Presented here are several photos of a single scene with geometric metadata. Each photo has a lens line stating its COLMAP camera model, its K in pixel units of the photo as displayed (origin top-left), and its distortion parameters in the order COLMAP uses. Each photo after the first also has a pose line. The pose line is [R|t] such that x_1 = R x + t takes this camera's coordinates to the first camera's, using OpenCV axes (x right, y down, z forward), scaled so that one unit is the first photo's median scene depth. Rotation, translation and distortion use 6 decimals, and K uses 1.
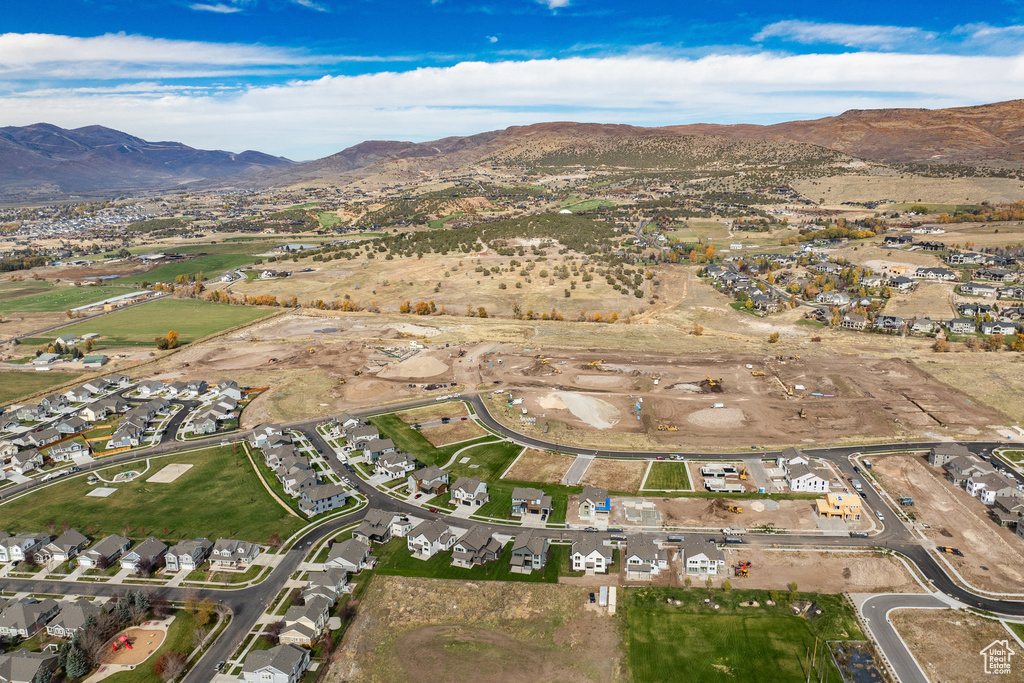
lens RADIAL K [[721.0, 0, 516.1], [0, 721.0, 338.0], [0, 0, 1]] dist [-0.037495, 0.002791]
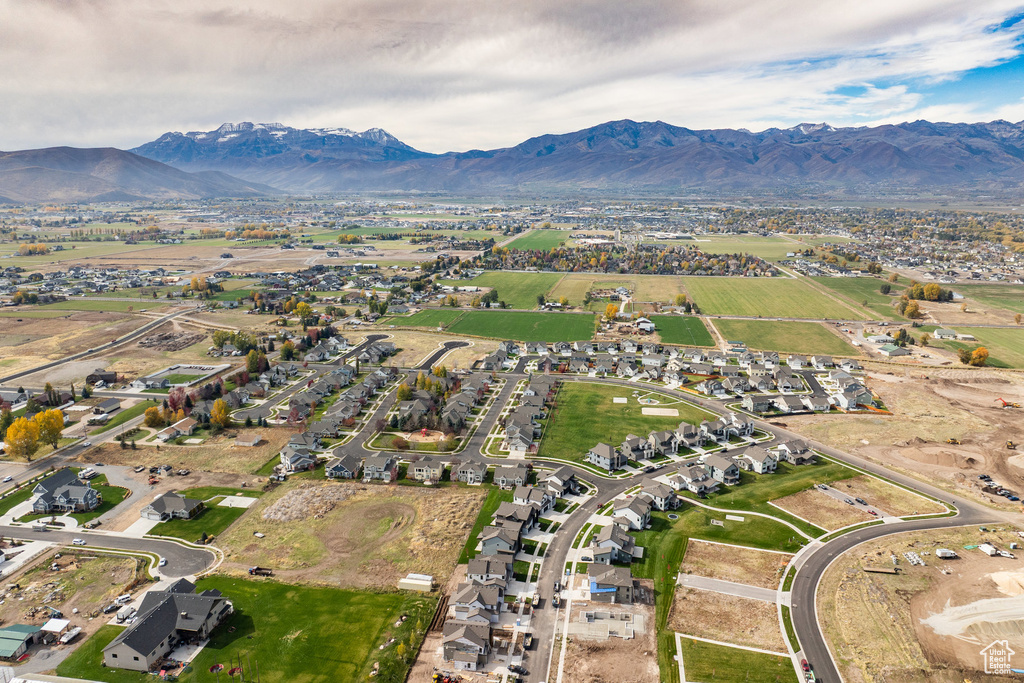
lens RADIAL K [[721.0, 0, 516.1], [0, 721.0, 338.0], [0, 0, 1]] dist [-0.037495, 0.002791]
pose [[-0.029910, 0.232188, -0.972211, 0.510600], [-0.228828, 0.945225, 0.232783, -0.119482], [0.973007, 0.229432, 0.024859, 0.501316]]
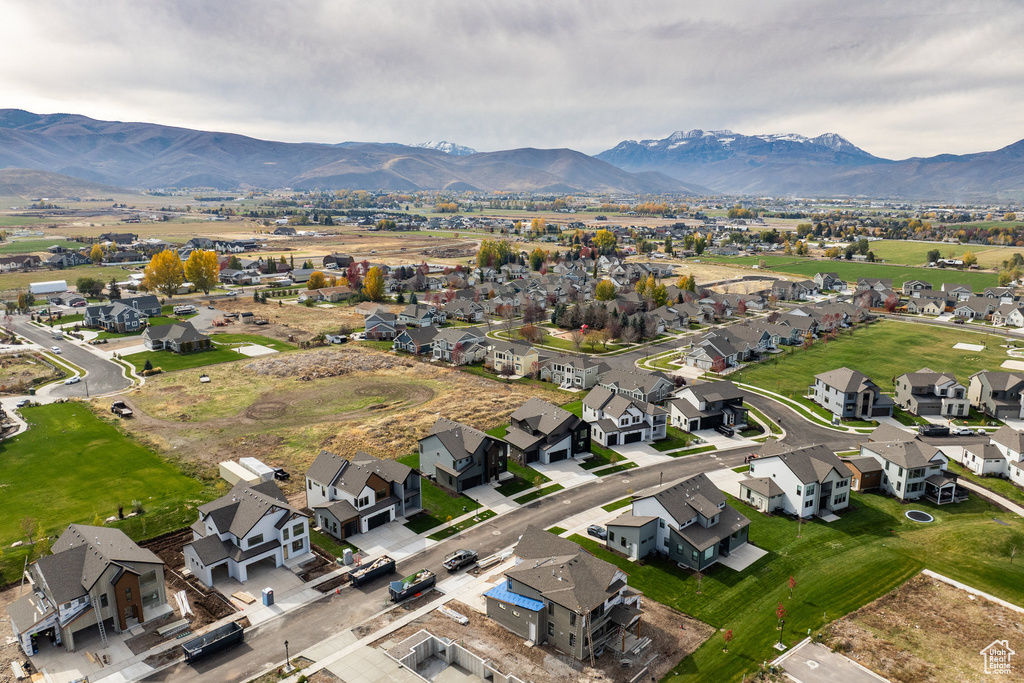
lens RADIAL K [[721.0, 0, 516.1], [0, 721.0, 338.0], [0, 0, 1]] dist [-0.037495, 0.002791]
pose [[-0.582670, 0.178082, -0.792958, 0.201537], [-0.183732, 0.921573, 0.341974, 0.025572], [0.791668, 0.344950, -0.504253, 0.674183]]
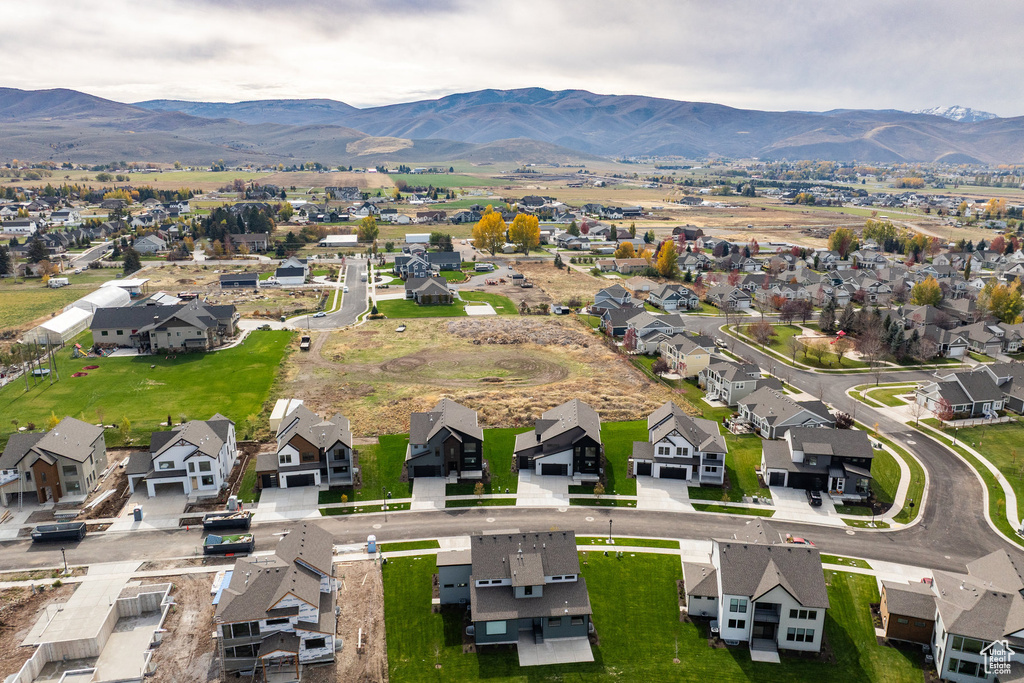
lens RADIAL K [[721.0, 0, 516.1], [0, 721.0, 338.0], [0, 0, 1]] dist [-0.037495, 0.002791]
pose [[-0.951208, 0.085409, -0.296495, 0.058999], [-0.062935, 0.887020, 0.457422, 0.011481], [0.302065, 0.453763, -0.838365, 0.740479]]
